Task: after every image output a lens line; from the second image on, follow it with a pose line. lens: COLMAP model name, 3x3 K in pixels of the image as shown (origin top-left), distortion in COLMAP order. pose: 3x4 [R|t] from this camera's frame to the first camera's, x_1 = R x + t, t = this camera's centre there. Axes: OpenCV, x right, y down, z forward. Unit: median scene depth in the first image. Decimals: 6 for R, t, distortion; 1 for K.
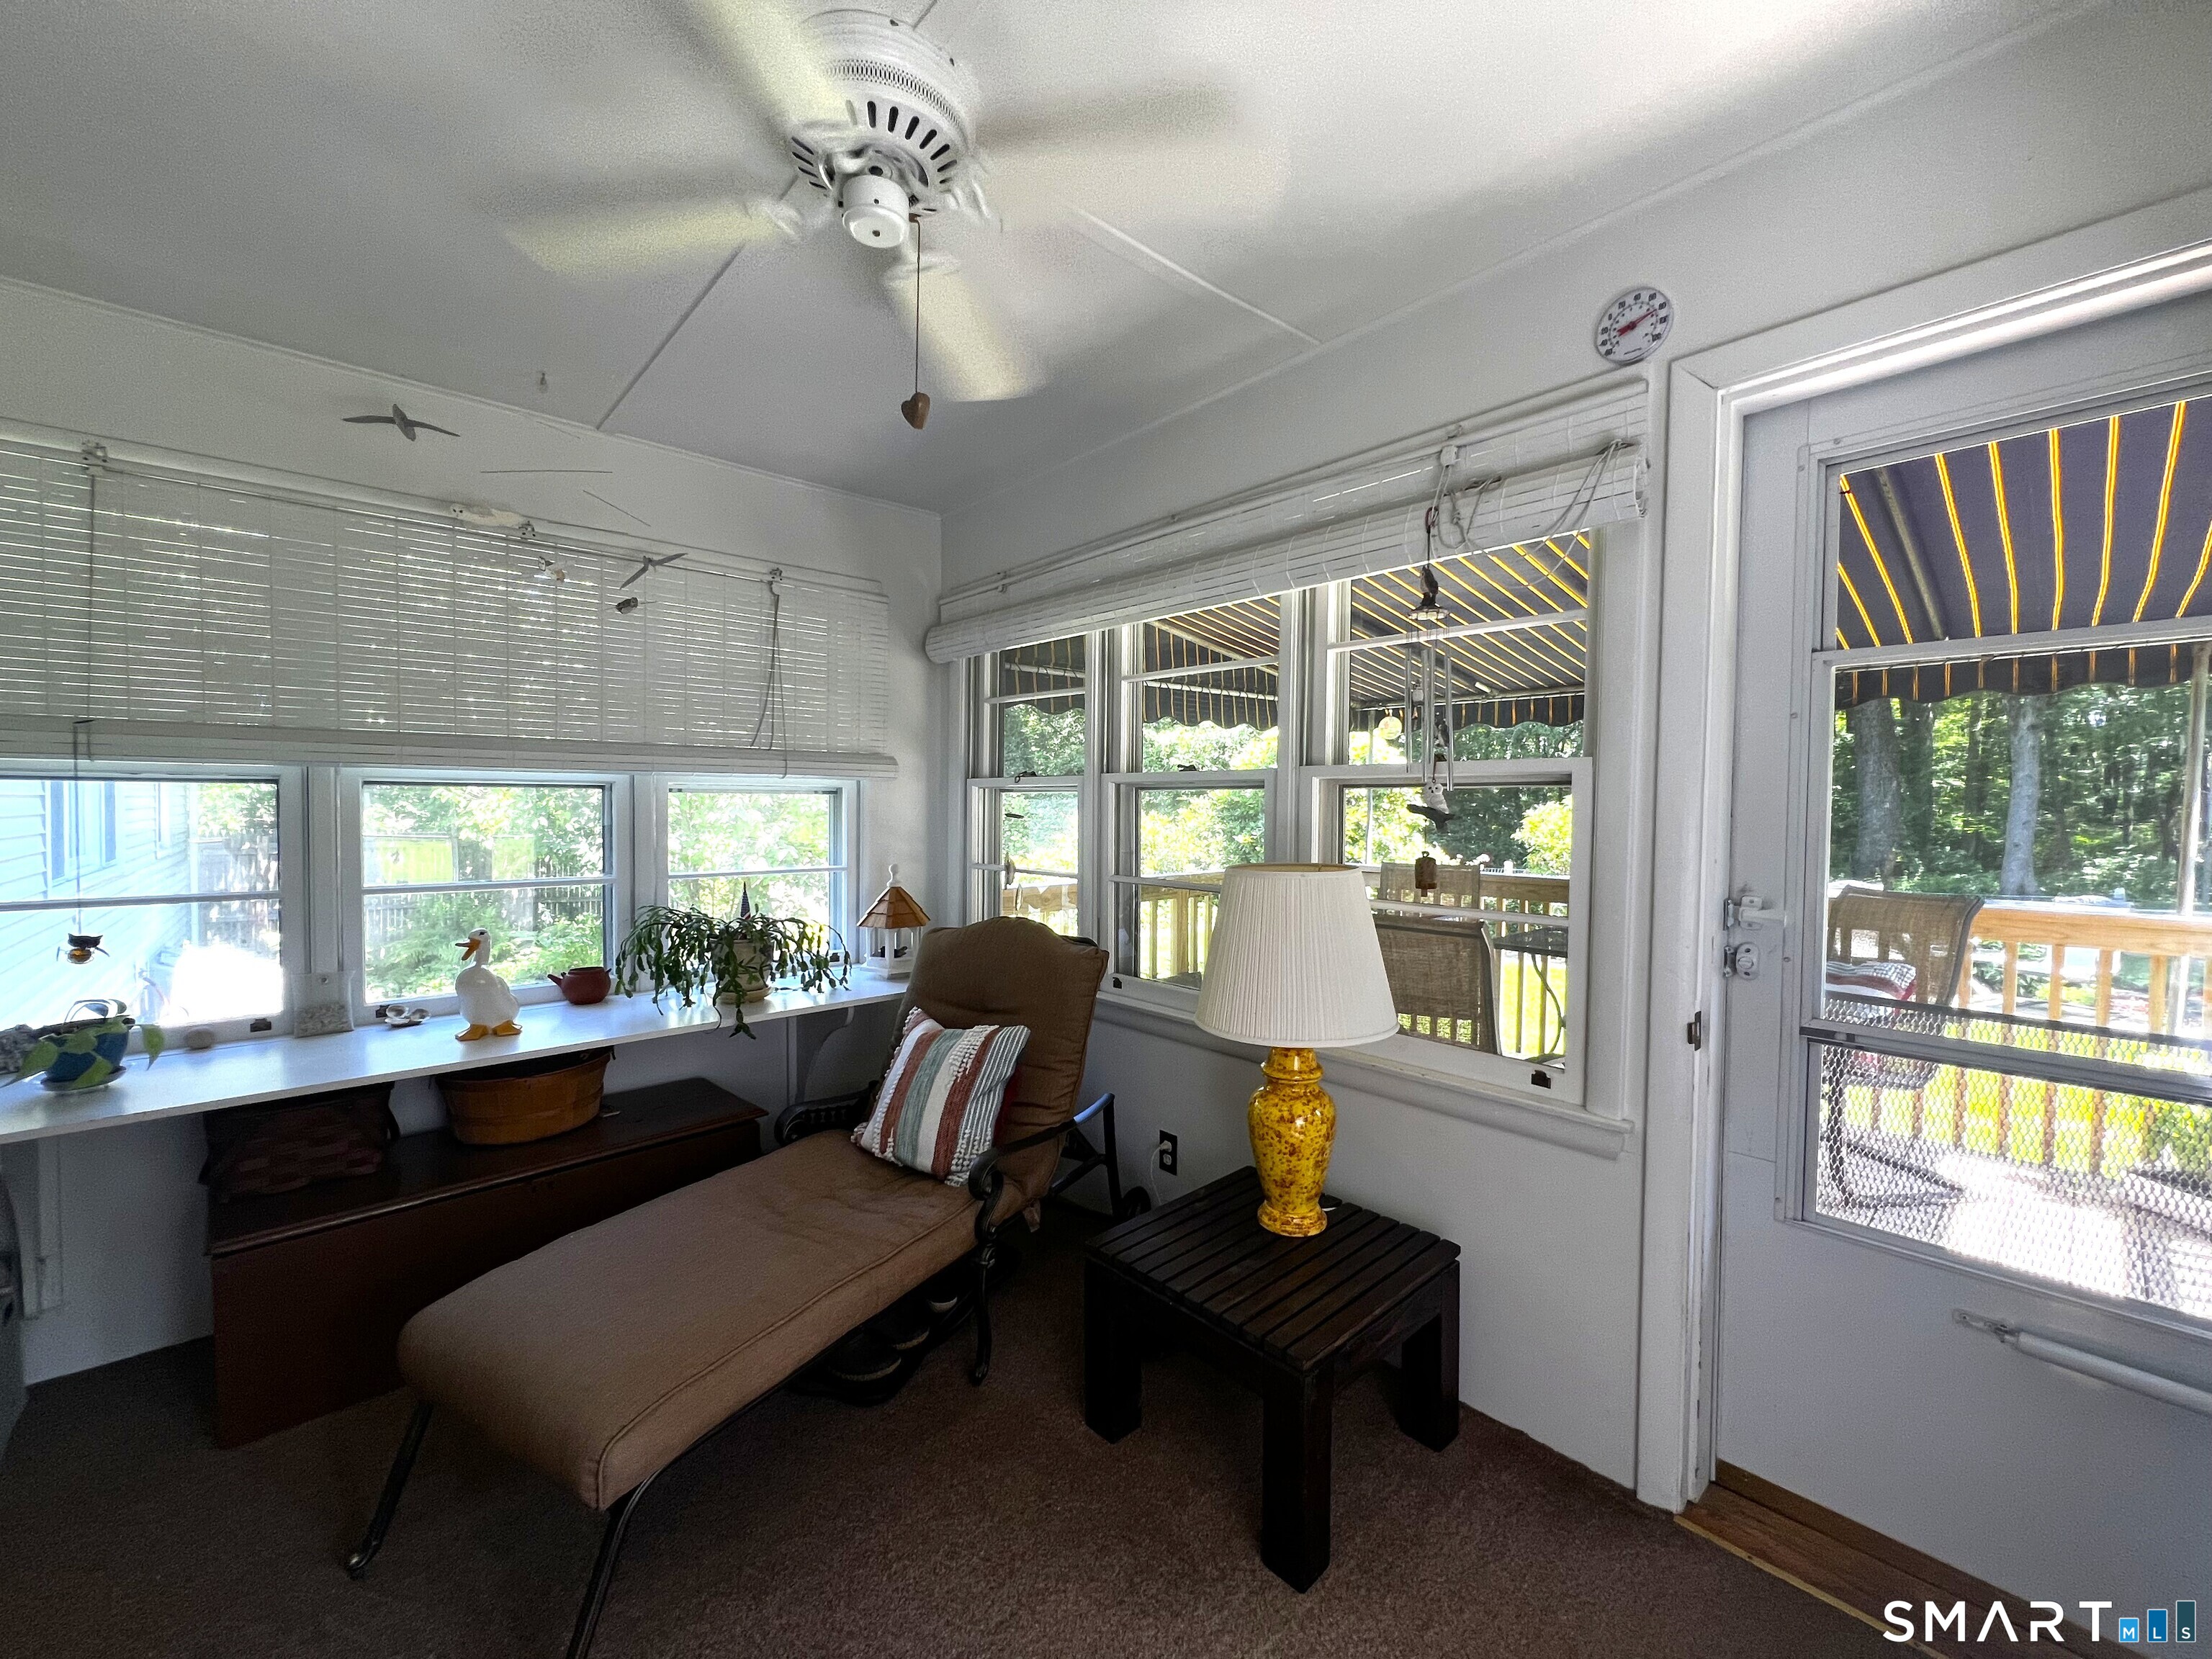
lens RADIAL K [[882.6, 0, 1107.8], [0, 882.6, 835.5], [0, 0, 1]] dist [-0.008835, 0.002683]
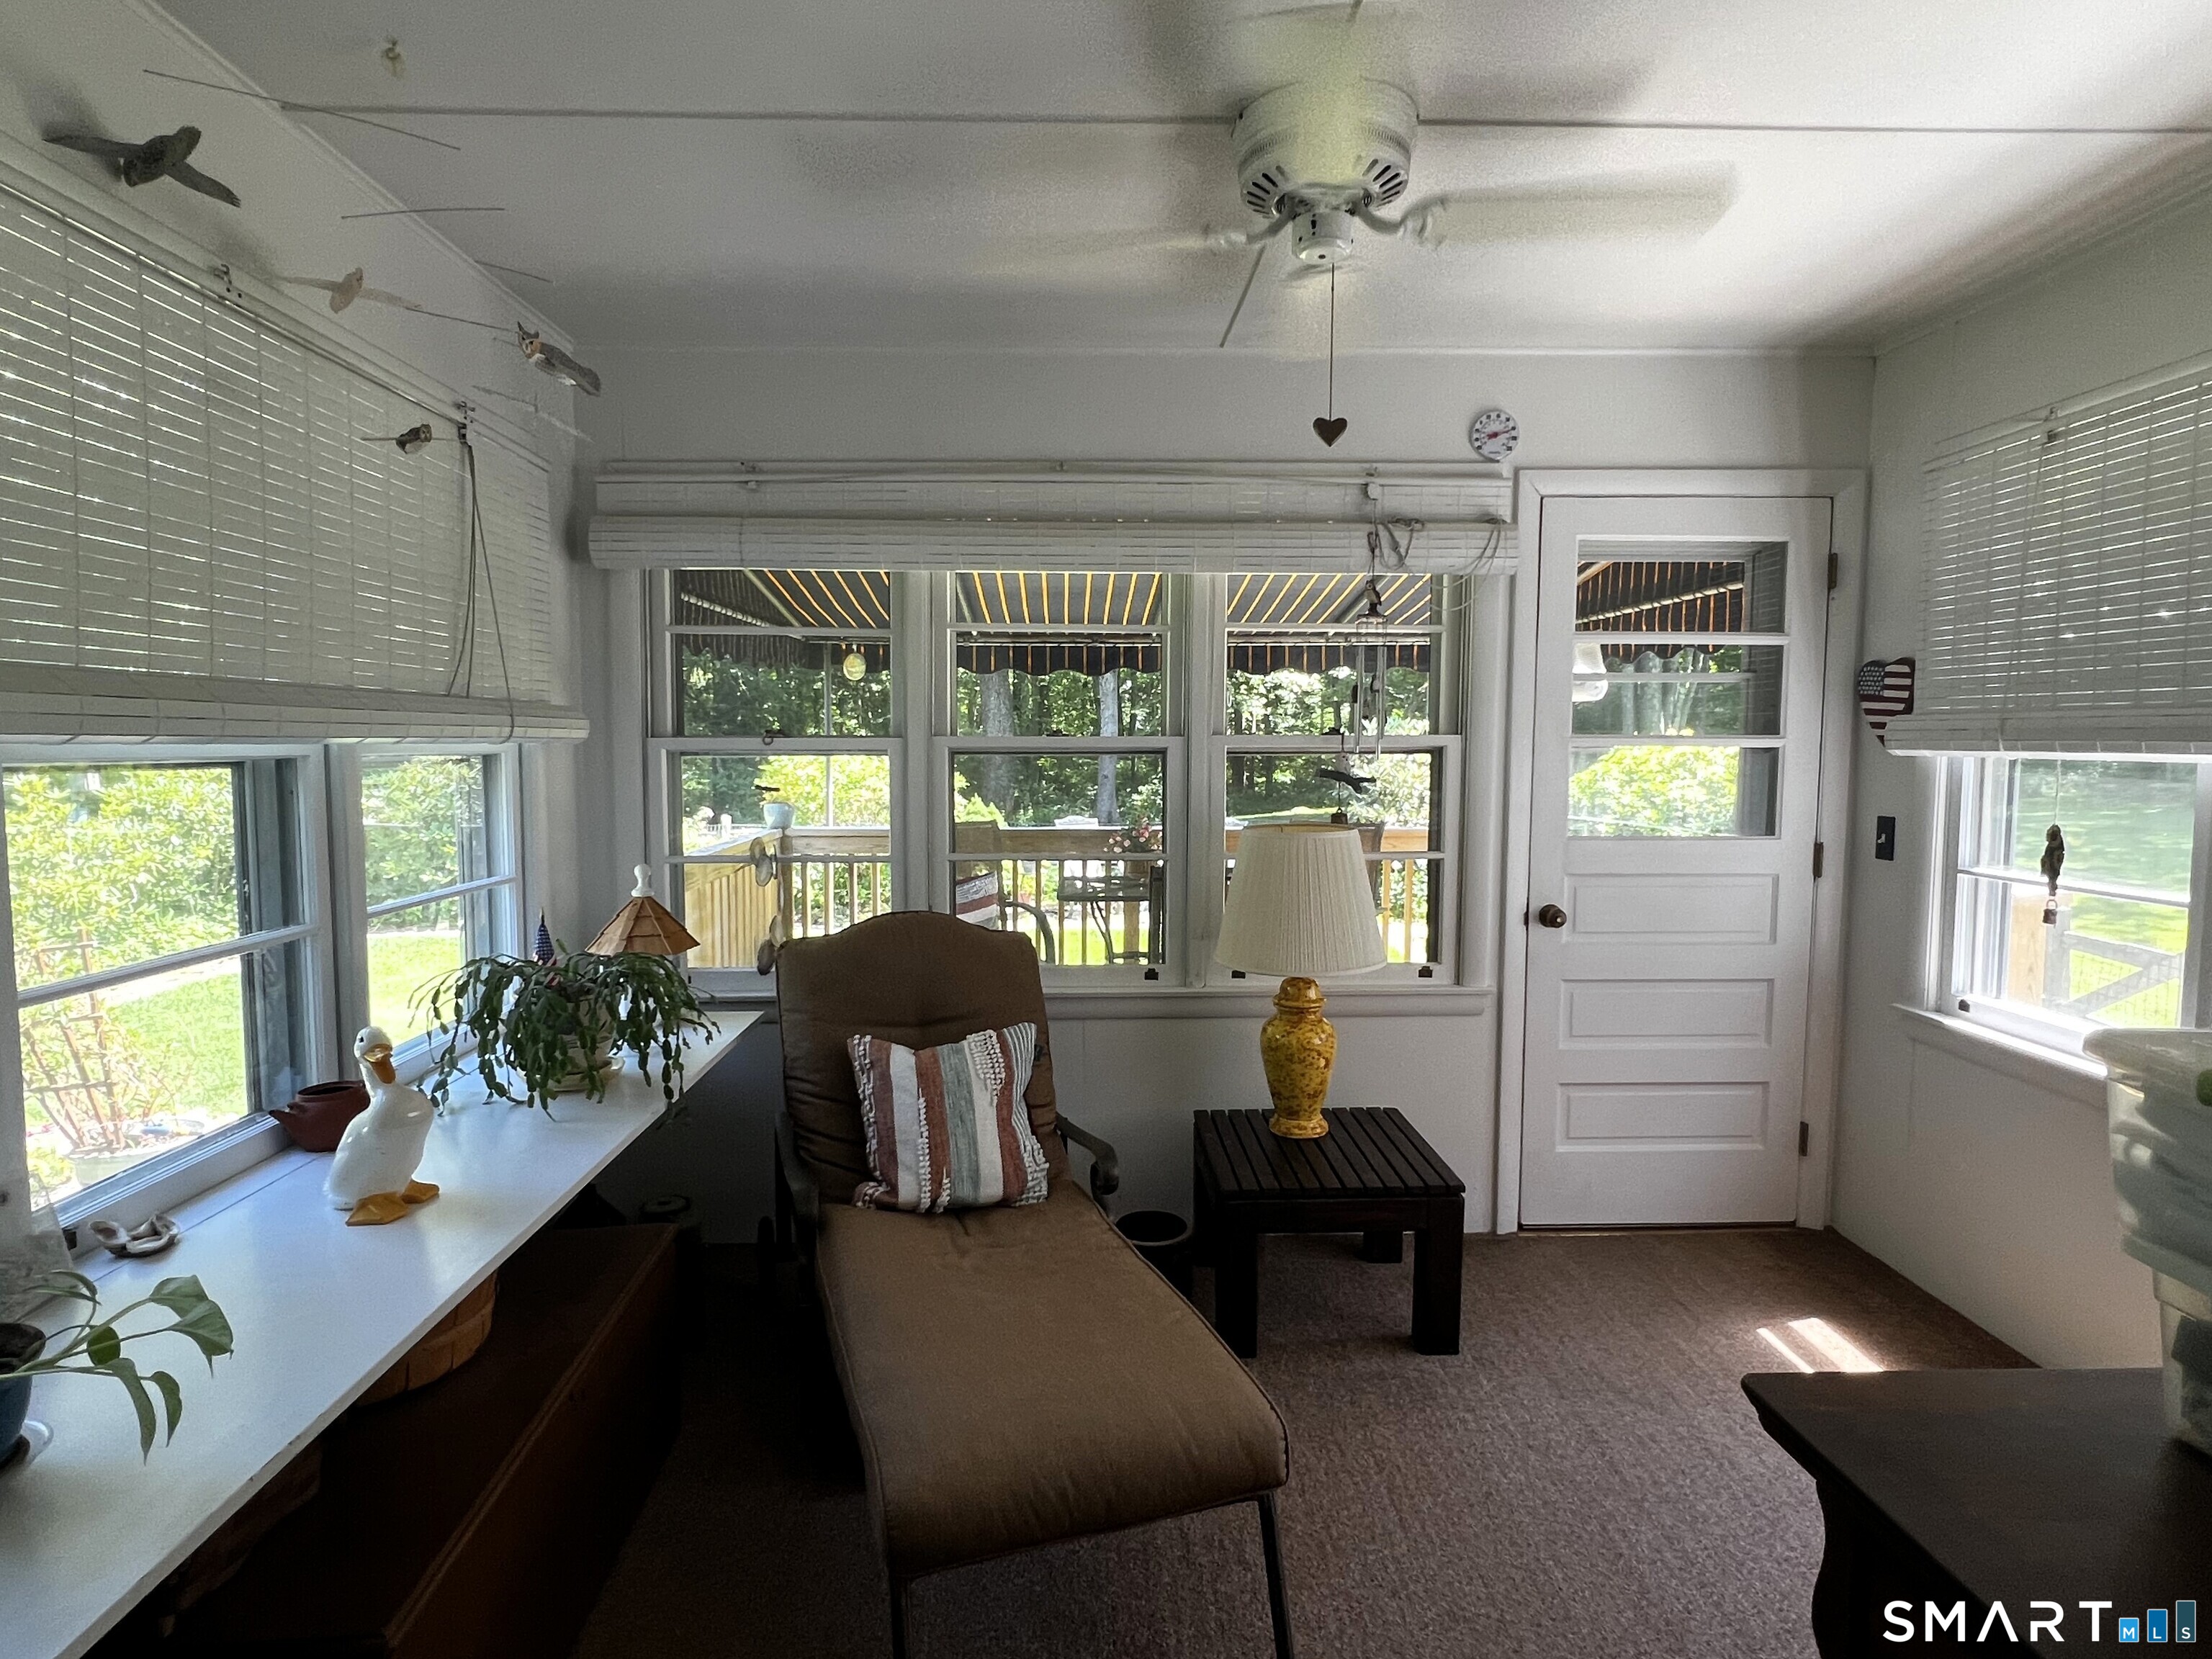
lens RADIAL K [[1190.4, 0, 1108.1], [0, 1190.4, 832.0], [0, 0, 1]] dist [-0.006819, 0.003367]
pose [[0.655860, -0.064303, 0.752139, -1.165281], [0.032887, 0.997853, 0.056633, -0.055119], [-0.754166, -0.012407, 0.656567, 0.169548]]
